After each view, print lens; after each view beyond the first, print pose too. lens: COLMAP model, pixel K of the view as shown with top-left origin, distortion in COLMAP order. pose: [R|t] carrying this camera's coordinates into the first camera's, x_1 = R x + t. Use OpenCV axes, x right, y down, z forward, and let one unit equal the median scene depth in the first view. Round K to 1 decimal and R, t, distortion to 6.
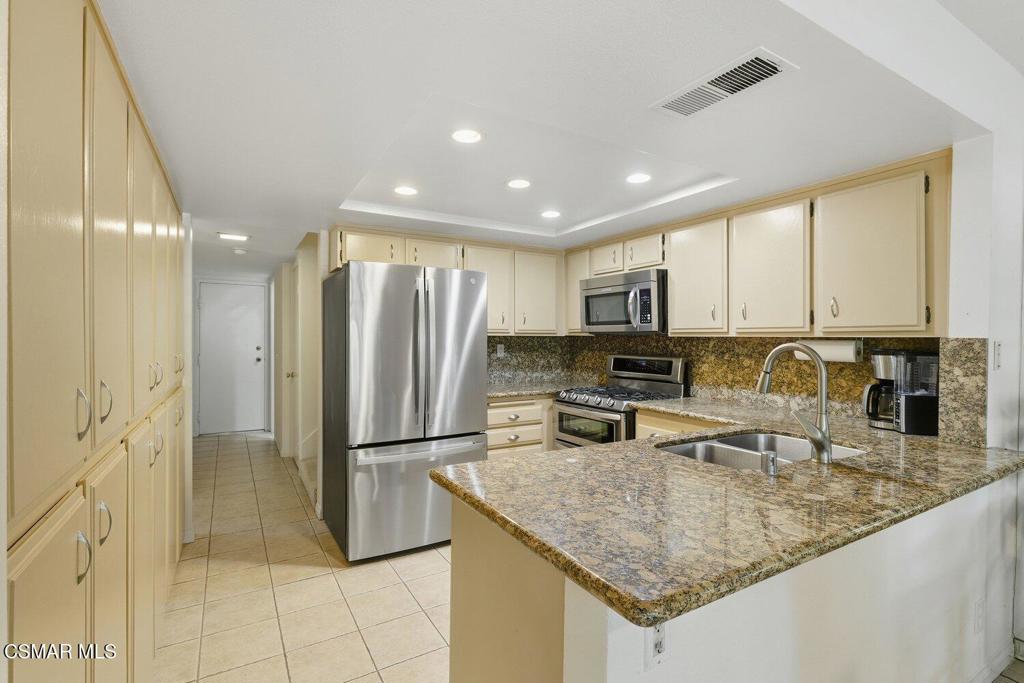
lens RADIAL K [[489.3, 0, 504.4], [0, 489.3, 338.4], [0, 0, 1]] dist [0.015051, -0.000250]
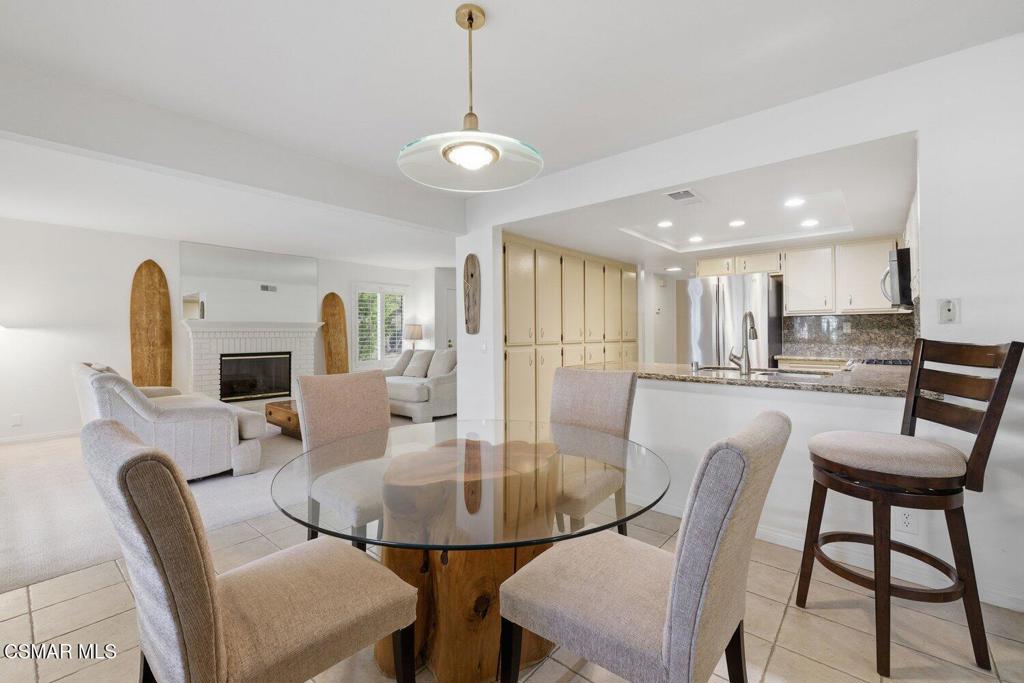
lens RADIAL K [[444.5, 0, 510.1], [0, 444.5, 331.7], [0, 0, 1]] dist [0.006322, 0.000097]
pose [[0.320221, -0.008506, -0.947305, 1.009932], [0.005537, 0.999959, -0.007107, 0.049790], [0.947327, -0.002969, 0.320255, -0.182612]]
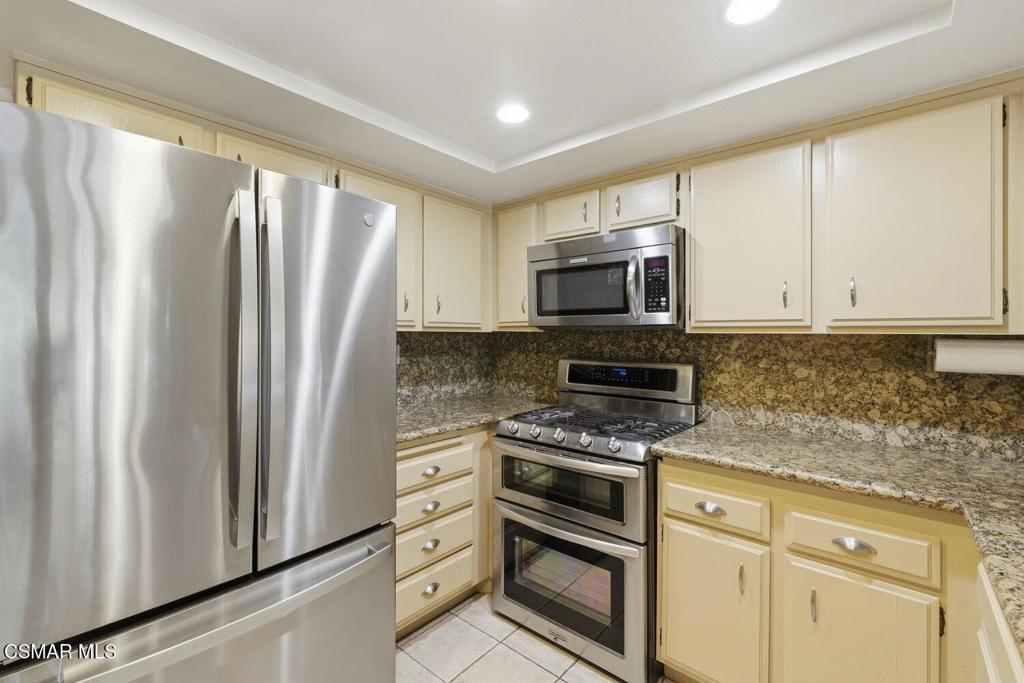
lens RADIAL K [[444.5, 0, 507.9], [0, 444.5, 333.1], [0, 0, 1]] dist [0.006322, 0.000097]
pose [[0.944258, 0.002820, 0.329194, -0.078925], [-0.001782, 0.999992, -0.003454, -0.001614], [-0.329201, 0.002675, 0.944256, 0.531974]]
